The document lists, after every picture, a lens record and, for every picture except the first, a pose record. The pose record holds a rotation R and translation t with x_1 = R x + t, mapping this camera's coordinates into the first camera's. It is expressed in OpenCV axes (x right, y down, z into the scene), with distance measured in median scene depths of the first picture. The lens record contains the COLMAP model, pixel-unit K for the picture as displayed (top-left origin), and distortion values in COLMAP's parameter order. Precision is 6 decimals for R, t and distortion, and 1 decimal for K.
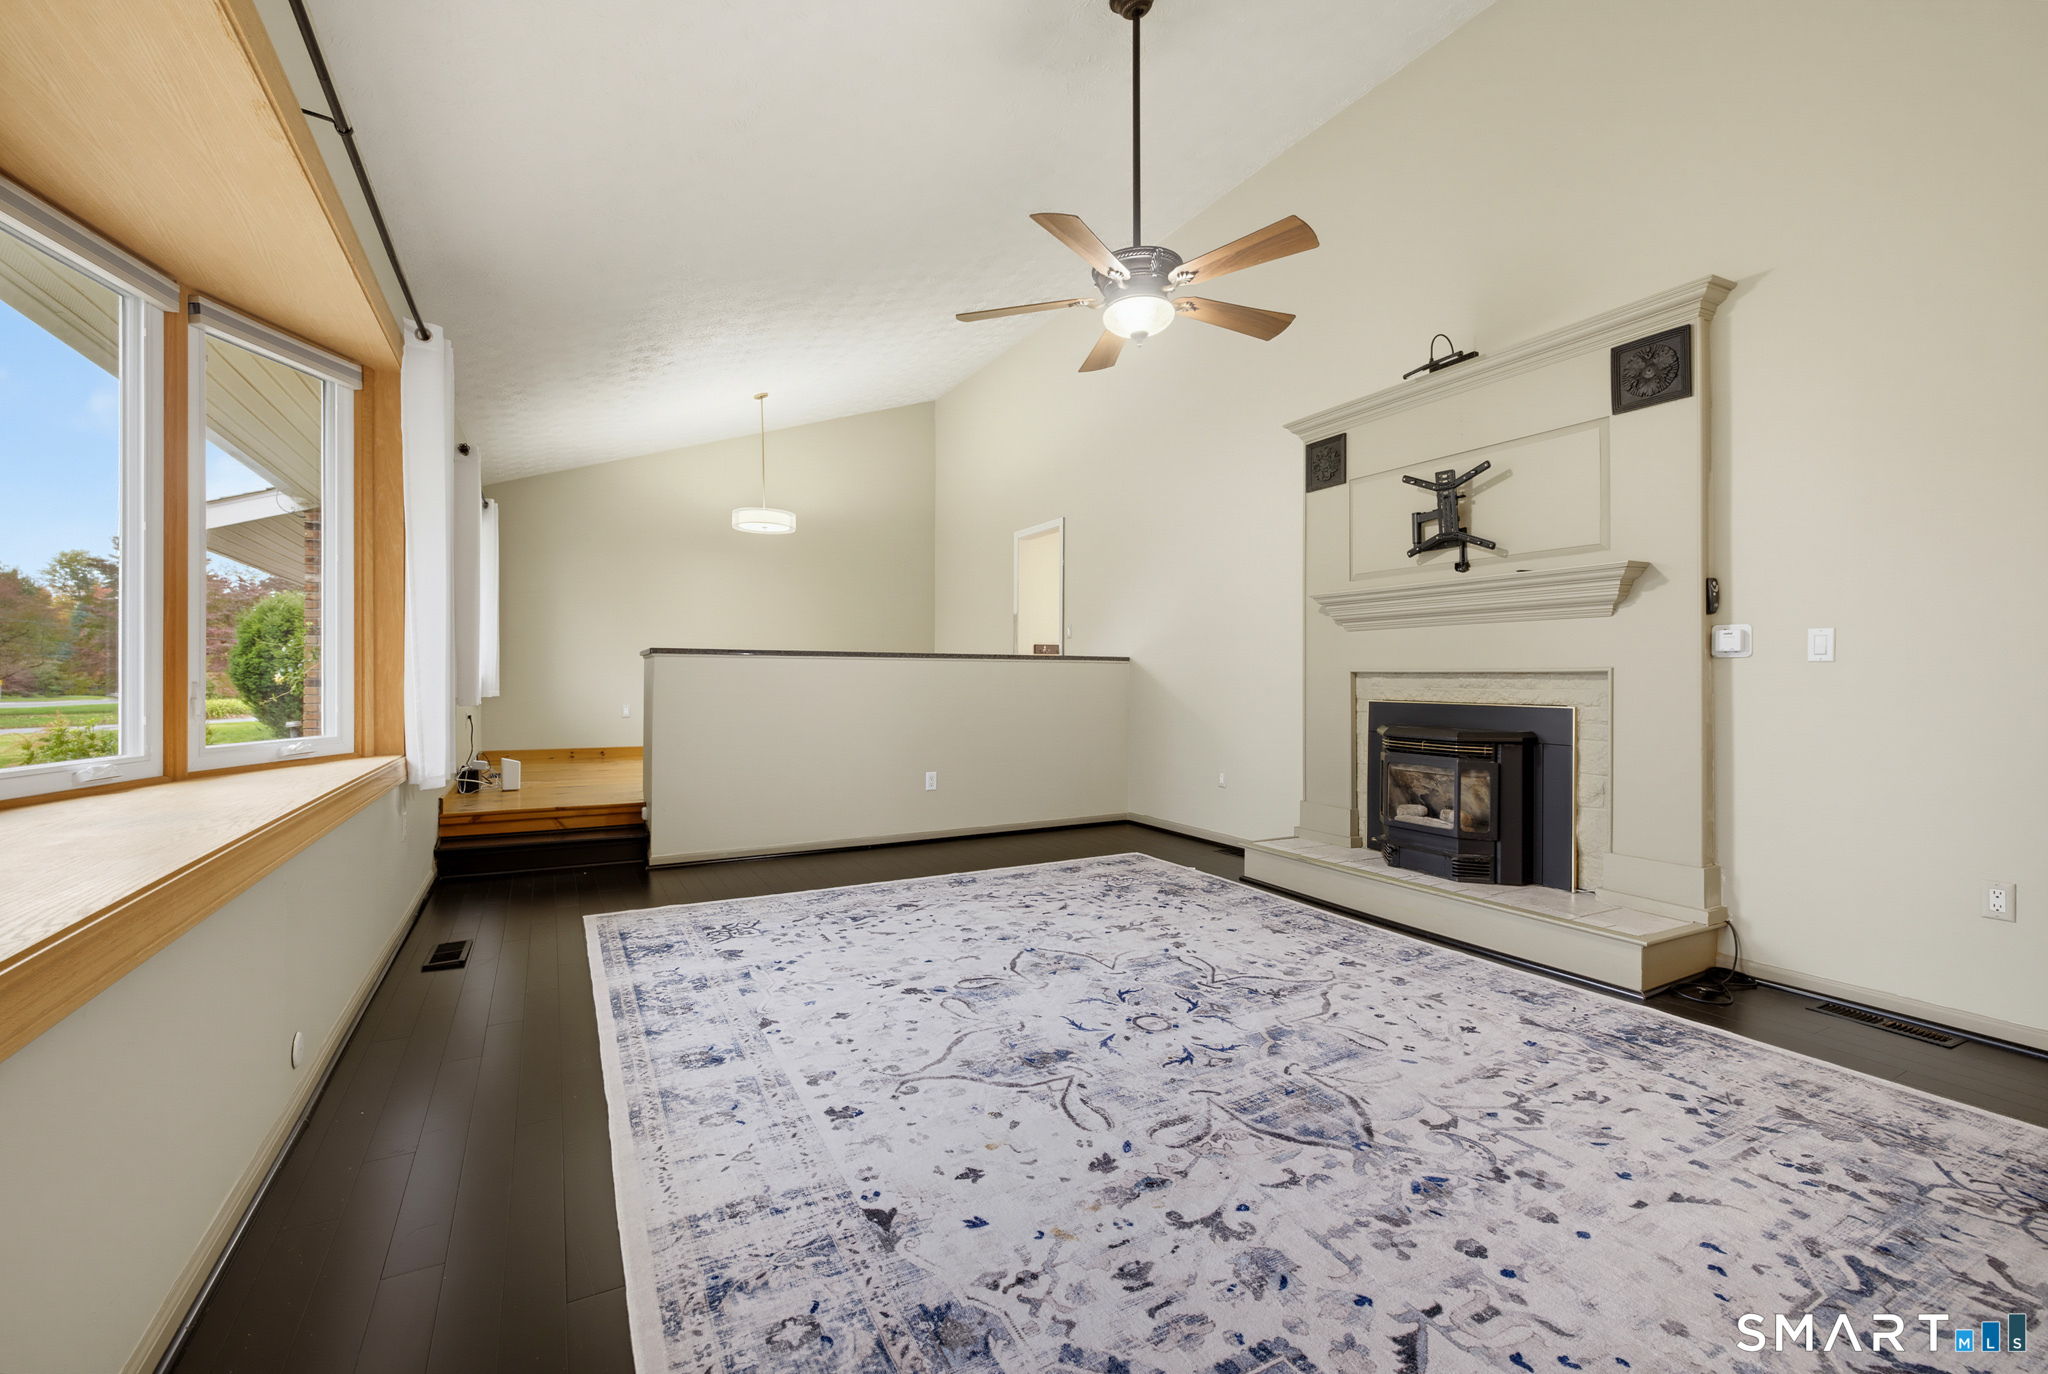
lens RADIAL K [[856.1, 0, 1011.5], [0, 856.1, 684.7], [0, 0, 1]] dist [0.003038, -0.000148]
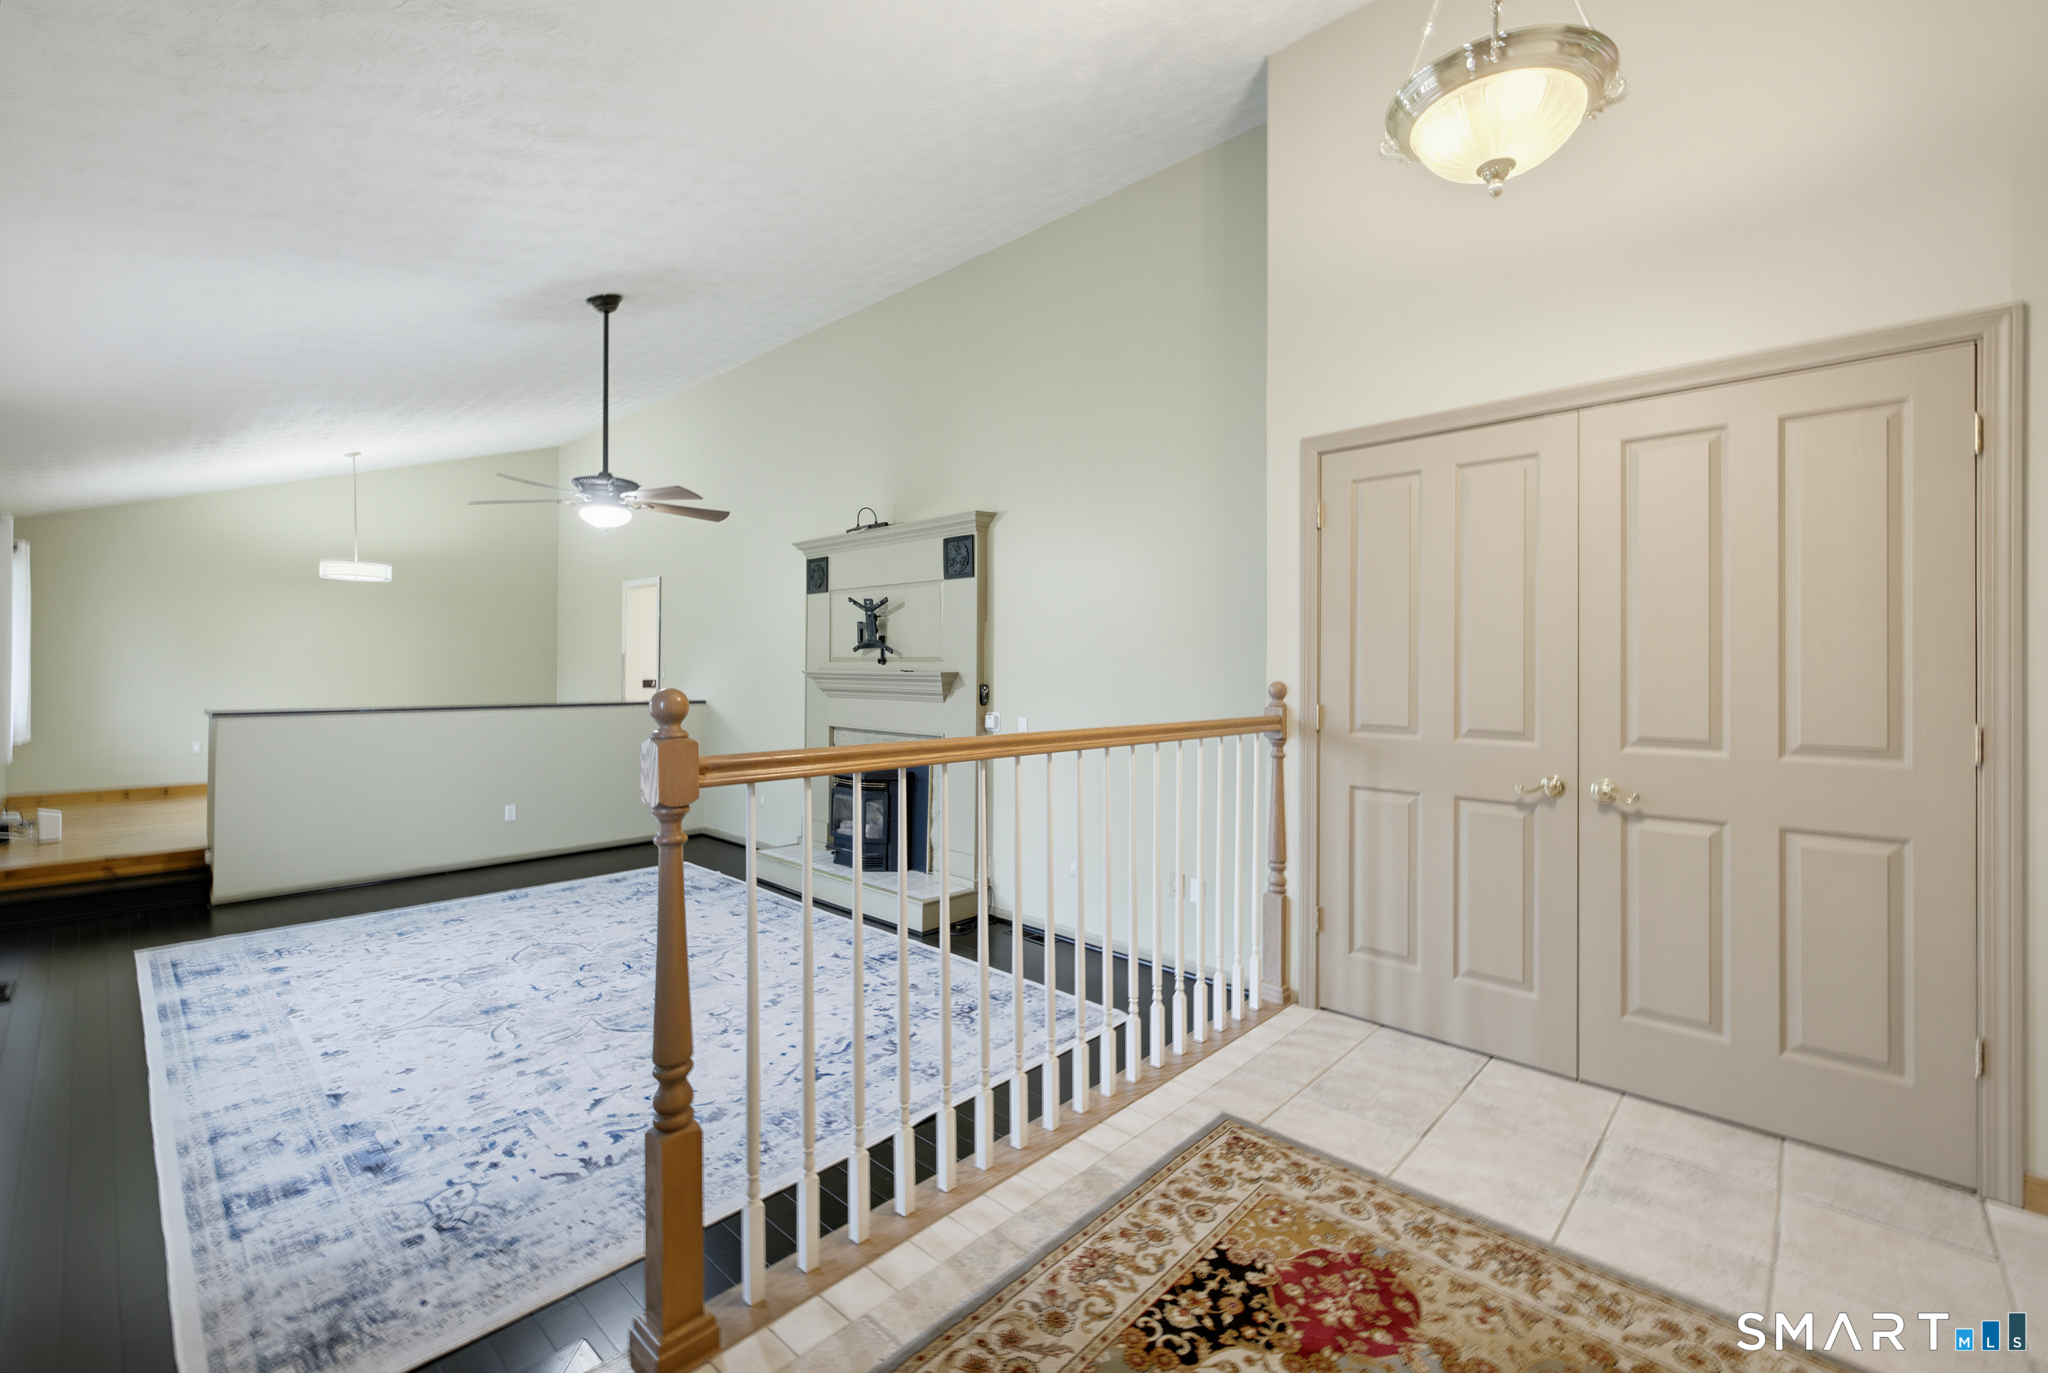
lens RADIAL K [[851.4, 0, 1020.9], [0, 851.4, 668.8], [0, 0, 1]] dist [-0.008072, 0.000144]
pose [[0.943471, 0.004850, 0.331421, 0.302038], [-0.002772, 0.999973, -0.006741, -0.133811], [-0.331444, 0.005441, 0.943459, -0.573060]]
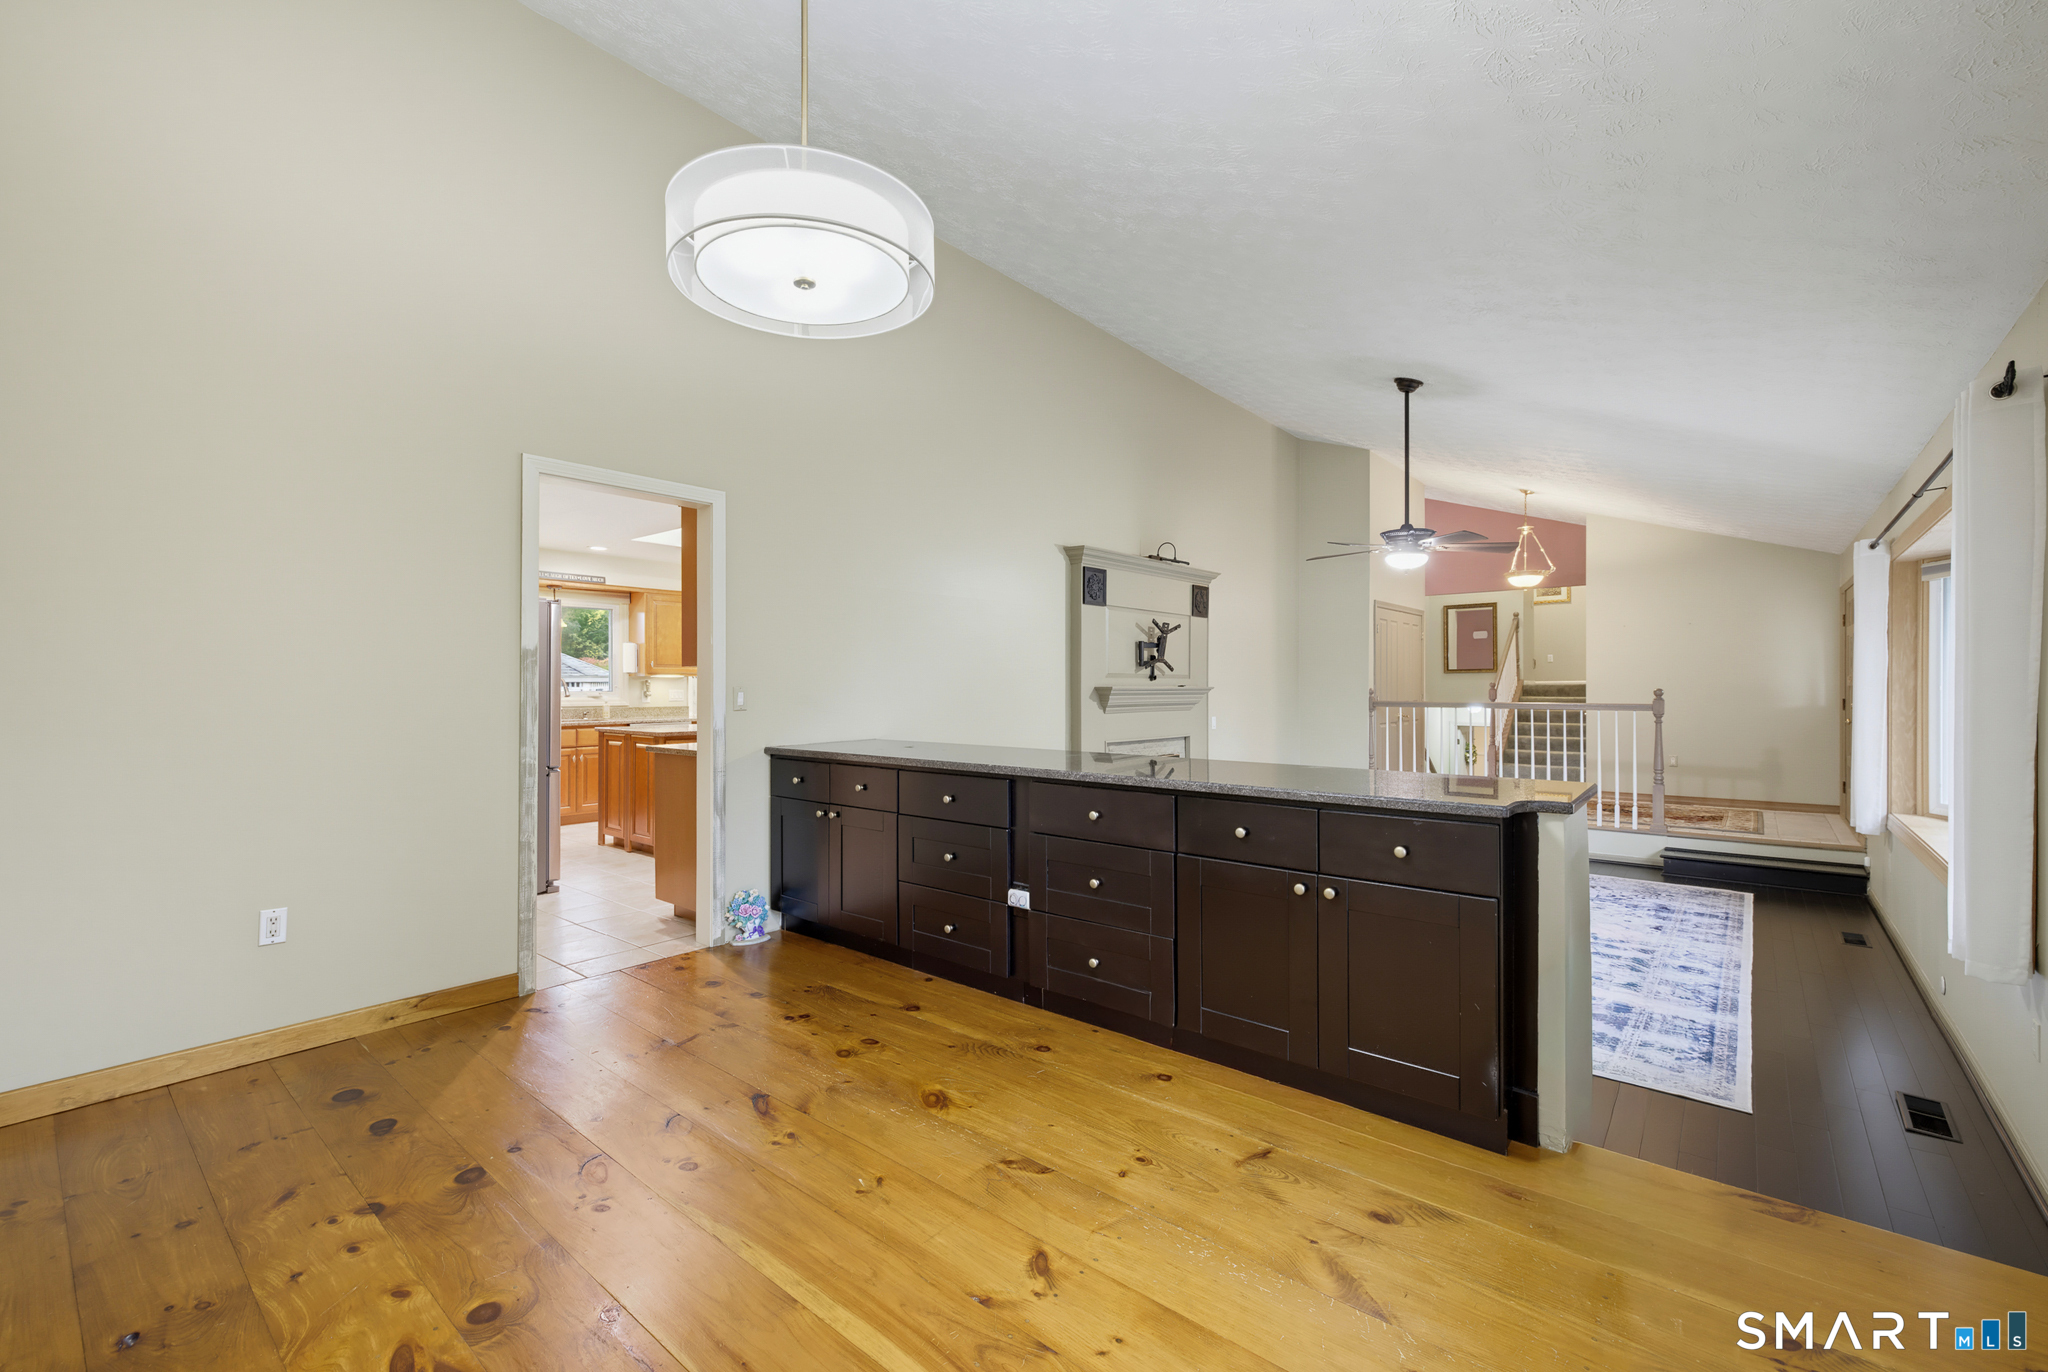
lens RADIAL K [[856.1, 0, 1011.5], [0, 856.1, 683.7], [0, 0, 1]] dist [0.003038, -0.000148]
pose [[-0.359506, -0.003217, 0.933137, -1.122627], [-0.000406, 0.999995, 0.003291, -0.152569], [-0.933143, 0.000804, -0.359505, 2.172845]]
